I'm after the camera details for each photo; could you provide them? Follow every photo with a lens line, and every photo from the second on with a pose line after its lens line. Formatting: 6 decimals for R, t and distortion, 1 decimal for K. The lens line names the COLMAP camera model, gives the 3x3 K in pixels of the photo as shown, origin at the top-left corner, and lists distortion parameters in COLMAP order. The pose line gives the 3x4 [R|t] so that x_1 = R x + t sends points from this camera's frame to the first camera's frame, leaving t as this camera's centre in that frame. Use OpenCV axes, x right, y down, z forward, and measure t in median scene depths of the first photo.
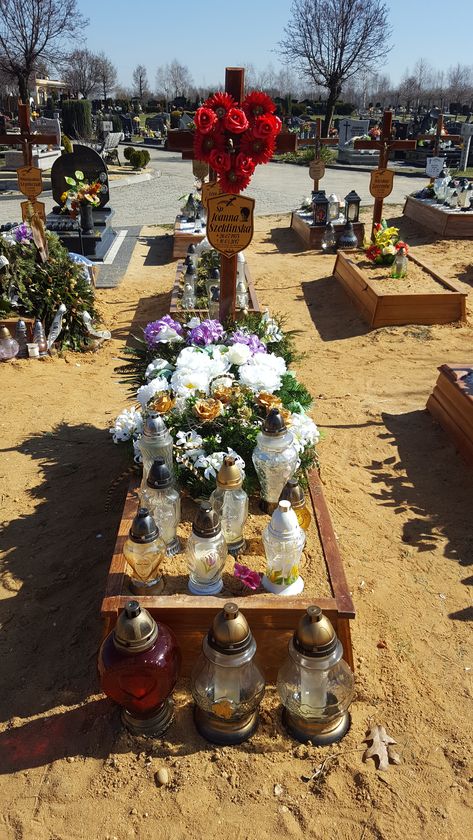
lens RADIAL K [[557.6, 0, 236.5], [0, 557.6, 420.0], [0, 0, 1]] dist [-0.004296, -0.034219]
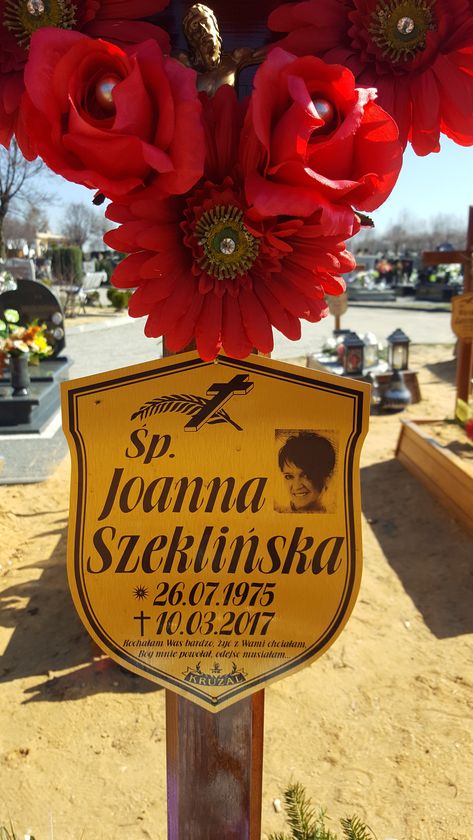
lens RADIAL K [[557.6, 0, 236.5], [0, 557.6, 420.0], [0, 0, 1]] dist [-0.004296, -0.034219]
pose [[0.999722, -0.022903, 0.005568, -0.002061], [0.023570, 0.972675, -0.230970, -0.131741], [-0.000126, 0.231037, 0.972945, 0.318296]]
